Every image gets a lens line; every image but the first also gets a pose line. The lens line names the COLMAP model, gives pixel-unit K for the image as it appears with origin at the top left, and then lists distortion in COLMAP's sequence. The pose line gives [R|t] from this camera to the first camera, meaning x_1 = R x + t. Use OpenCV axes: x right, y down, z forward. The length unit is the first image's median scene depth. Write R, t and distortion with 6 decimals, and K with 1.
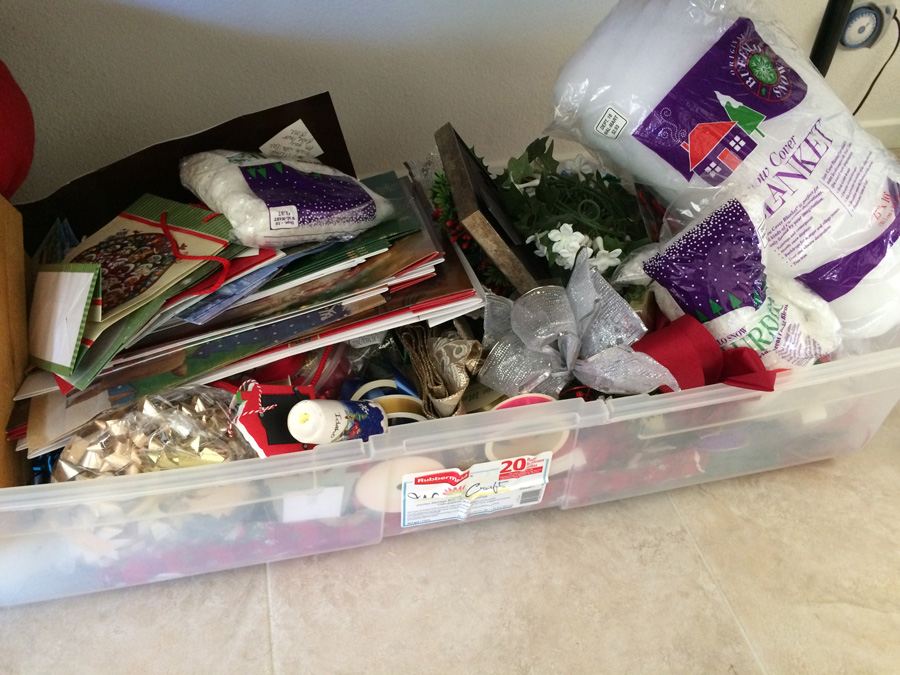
lens RADIAL K [[774.9, 0, 450.0], [0, 774.9, 337.5], [0, 0, 1]] dist [0.076280, -0.115021]
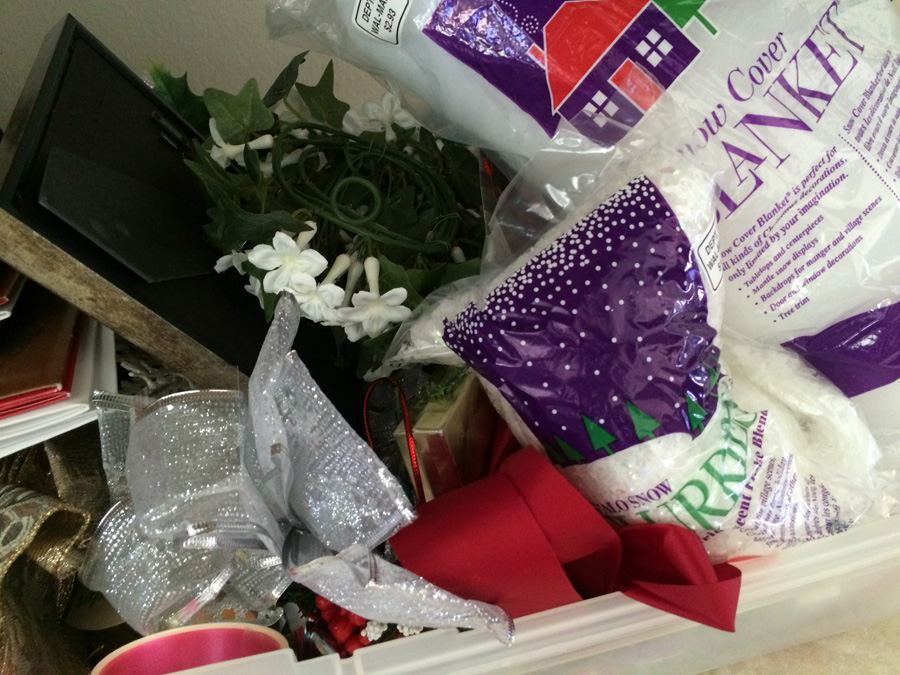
lens RADIAL K [[774.9, 0, 450.0], [0, 774.9, 337.5], [0, 0, 1]] dist [0.076280, -0.115021]
pose [[0.999671, -0.009692, 0.023746, 0.237064], [0.008823, 0.999297, 0.036429, -0.102145], [-0.024082, -0.036207, 0.999054, 0.551893]]
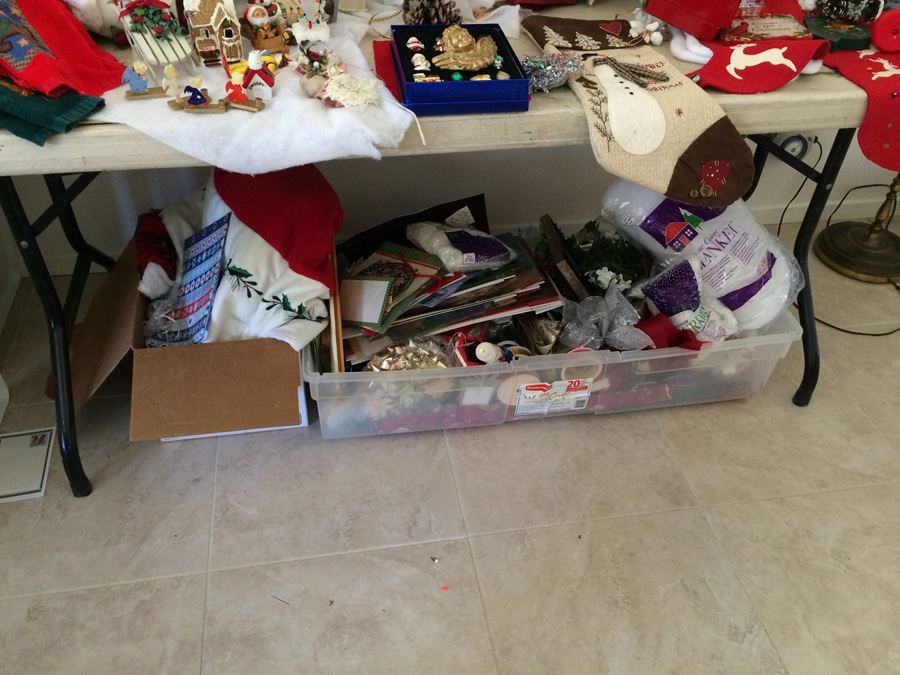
lens RADIAL K [[774.9, 0, 450.0], [0, 774.9, 337.5], [0, 0, 1]] dist [0.076280, -0.115021]
pose [[0.998405, 0.046378, -0.032186, -0.187621], [-0.047211, 0.998556, -0.025649, 0.113655], [0.030950, 0.027127, 0.999153, -1.078398]]
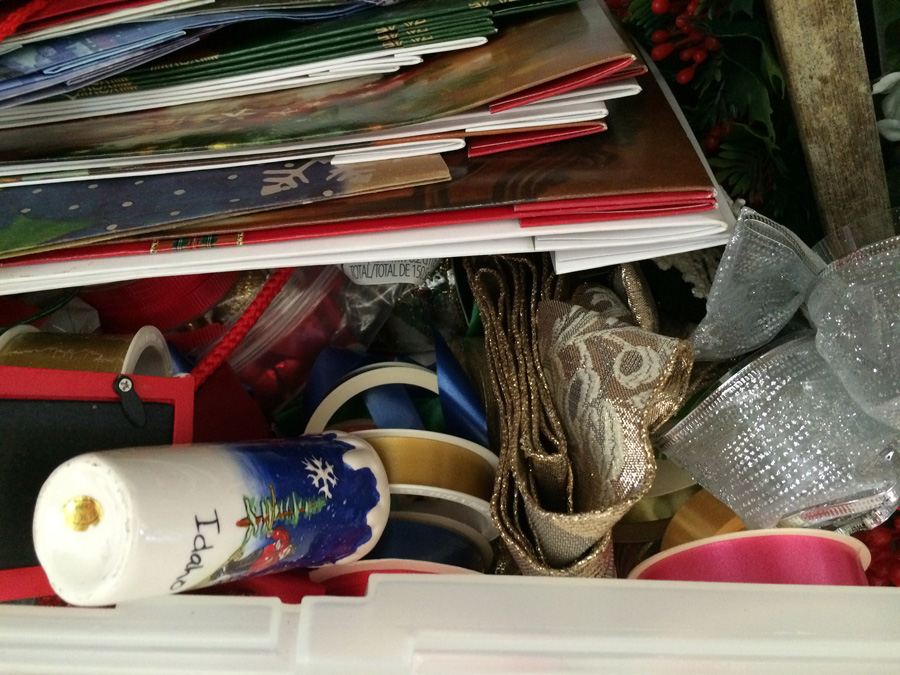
lens RADIAL K [[774.9, 0, 450.0], [0, 774.9, 337.5], [0, 0, 1]] dist [0.076280, -0.115021]
pose [[0.975679, 0.207993, -0.069199, -0.043313], [-0.198065, 0.971765, 0.128228, -0.020948], [0.093916, -0.111404, 0.989328, 0.643624]]
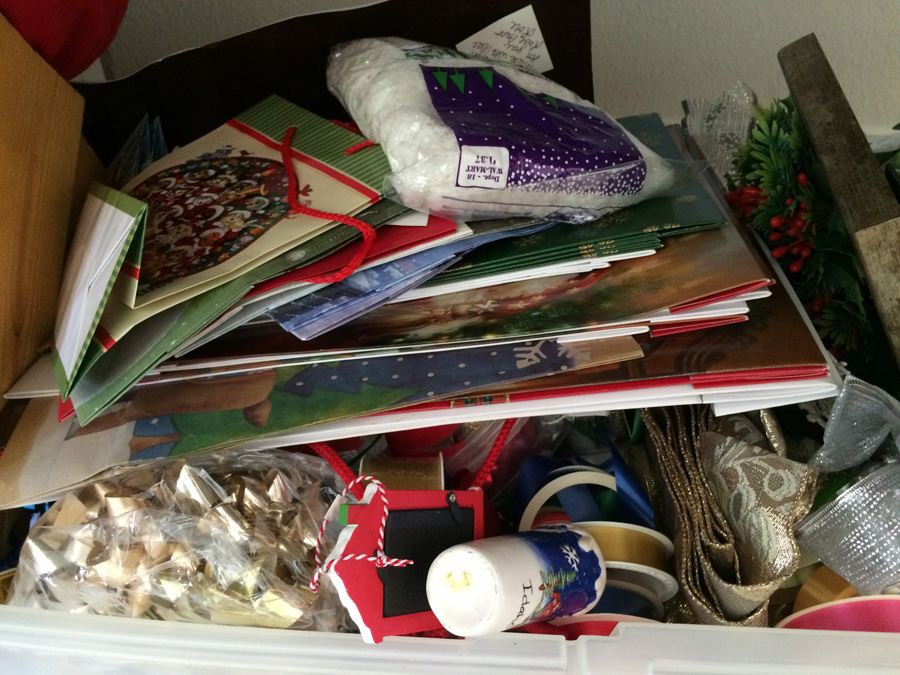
lens RADIAL K [[774.9, 0, 450.0], [0, 774.9, 337.5], [0, 0, 1]] dist [0.076280, -0.115021]
pose [[0.968503, 0.187575, -0.163757, -0.124871], [-0.177065, 0.981205, 0.076708, -0.074827], [0.175068, -0.045296, 0.983514, 0.455303]]
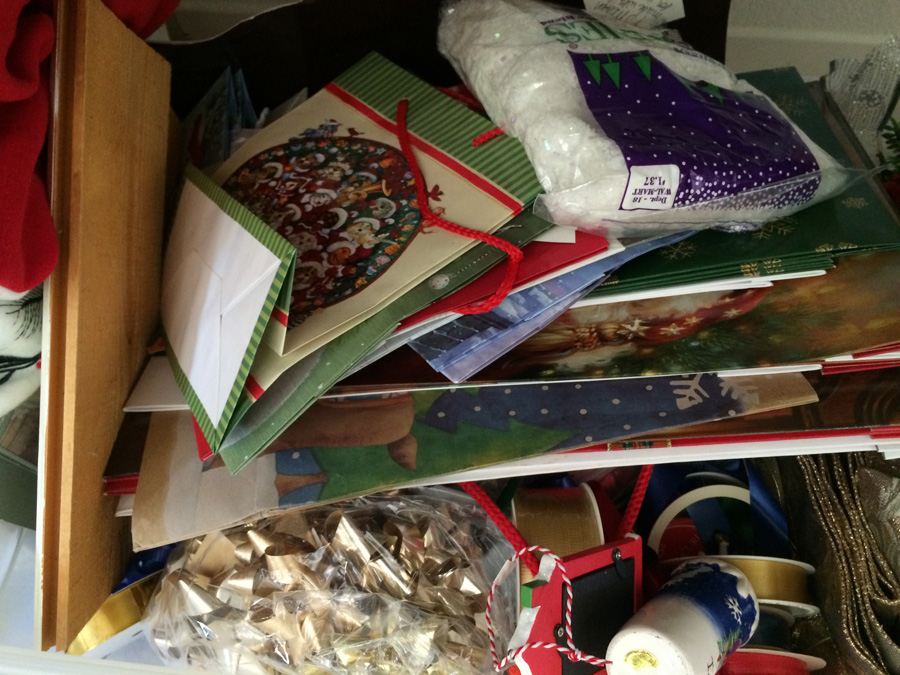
lens RADIAL K [[774.9, 0, 450.0], [0, 774.9, 337.5], [0, 0, 1]] dist [0.076280, -0.115021]
pose [[0.966122, 0.221473, -0.132503, -0.249946], [-0.182726, 0.949563, 0.254837, -0.167044], [0.182260, -0.221992, 0.957863, 0.487146]]
